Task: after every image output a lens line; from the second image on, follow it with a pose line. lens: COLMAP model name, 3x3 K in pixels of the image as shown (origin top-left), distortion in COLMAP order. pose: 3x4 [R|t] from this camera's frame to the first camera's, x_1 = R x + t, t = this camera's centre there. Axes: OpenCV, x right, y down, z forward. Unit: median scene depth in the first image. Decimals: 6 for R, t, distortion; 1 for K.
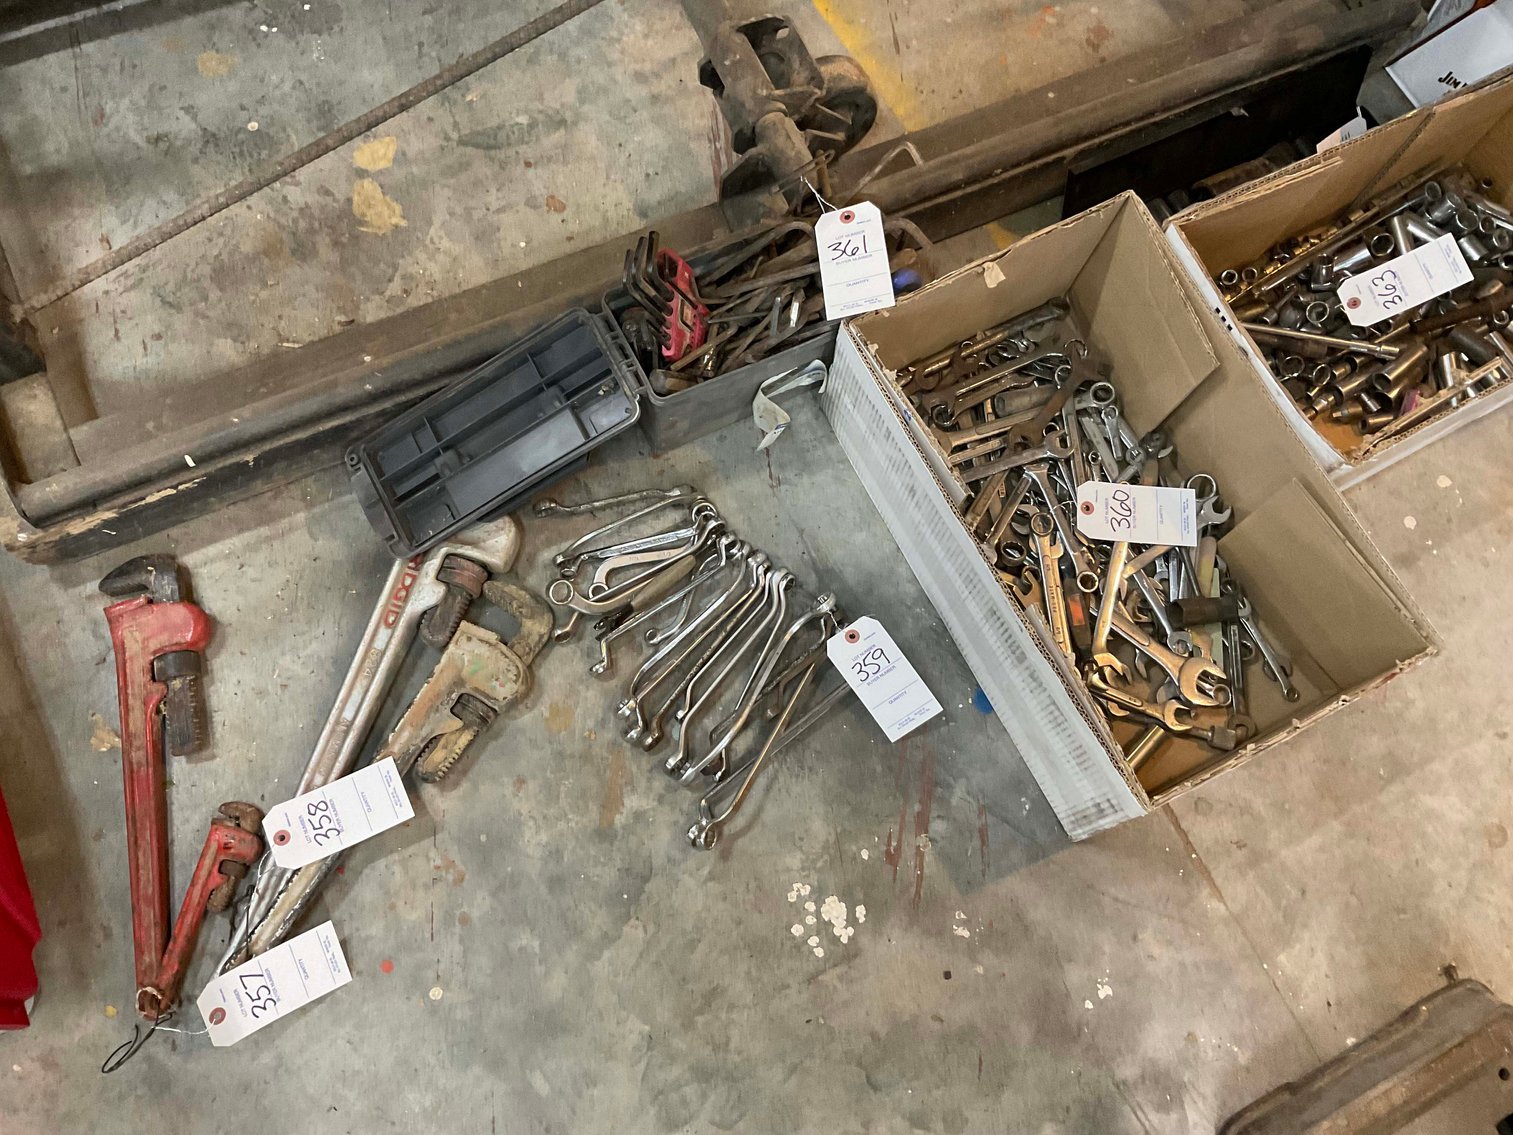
lens RADIAL K [[1259.9, 0, 761.2], [0, 1259.9, 564.6], [0, 0, 1]] dist [0.063480, -0.101013]
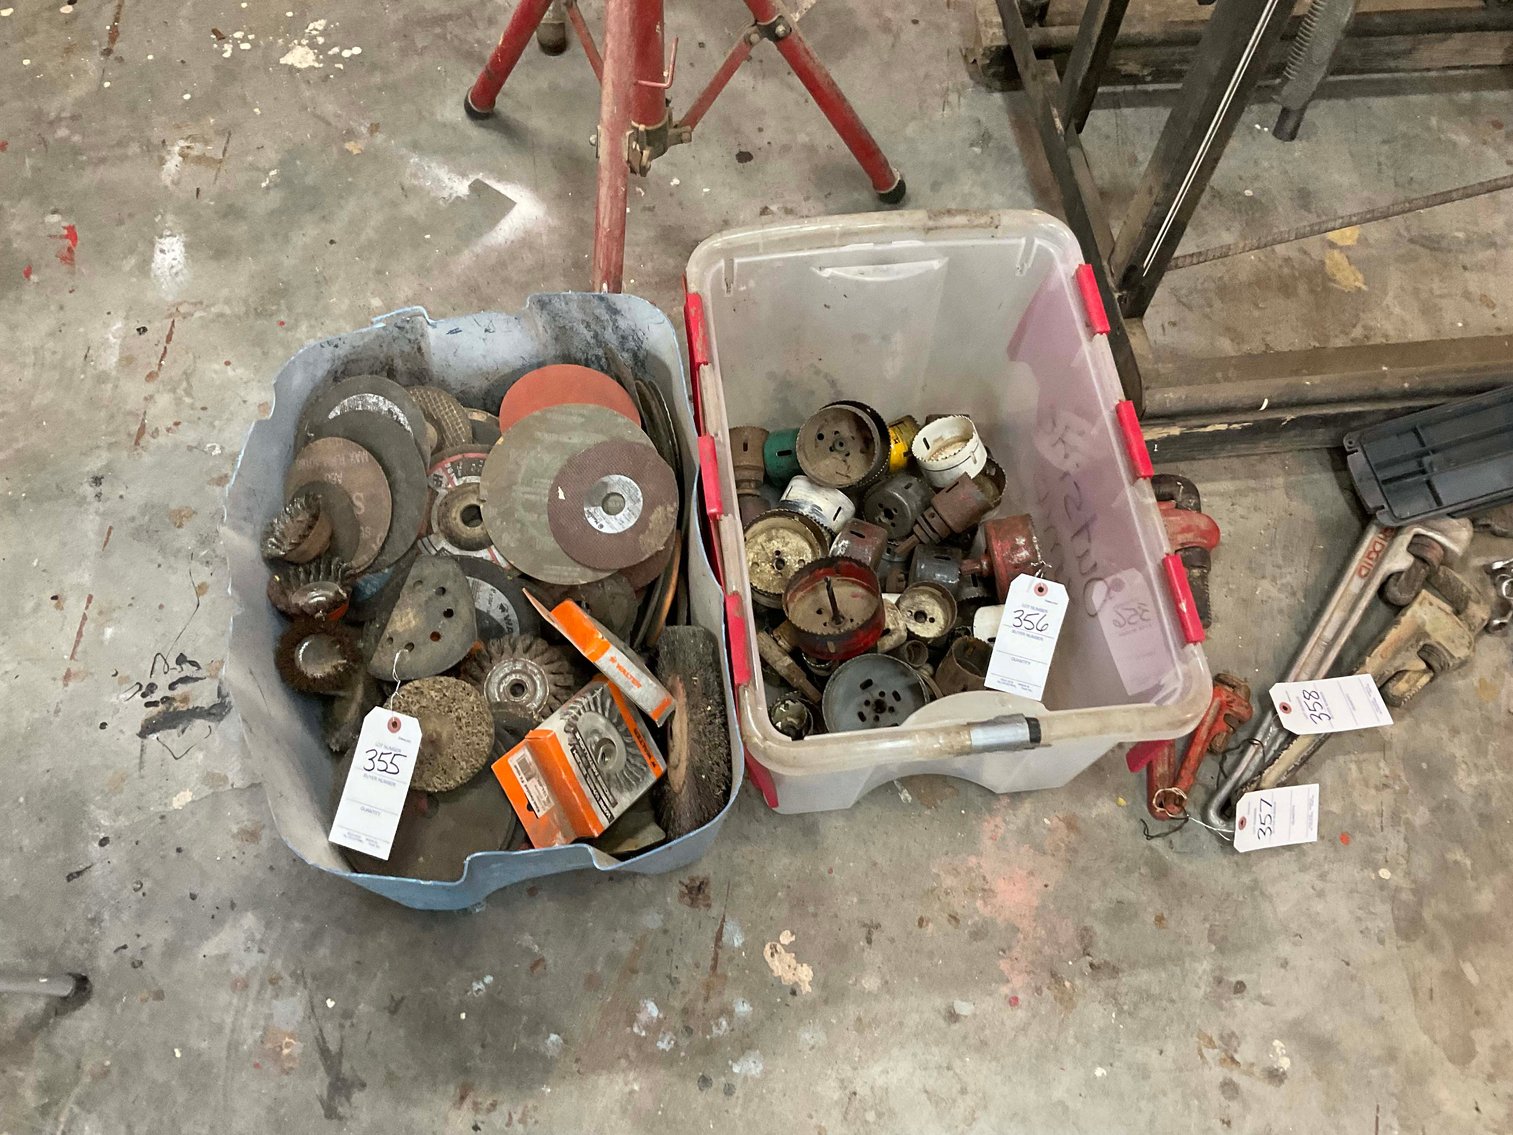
lens RADIAL K [[1259.9, 0, 763.5], [0, 1259.9, 581.9], [0, 0, 1]] dist [0.063480, -0.101013]
pose [[0.951408, 0.256163, -0.170893, -0.617709], [-0.281032, 0.949162, -0.141816, 0.378175], [0.125877, 0.182952, 0.975030, -0.244053]]
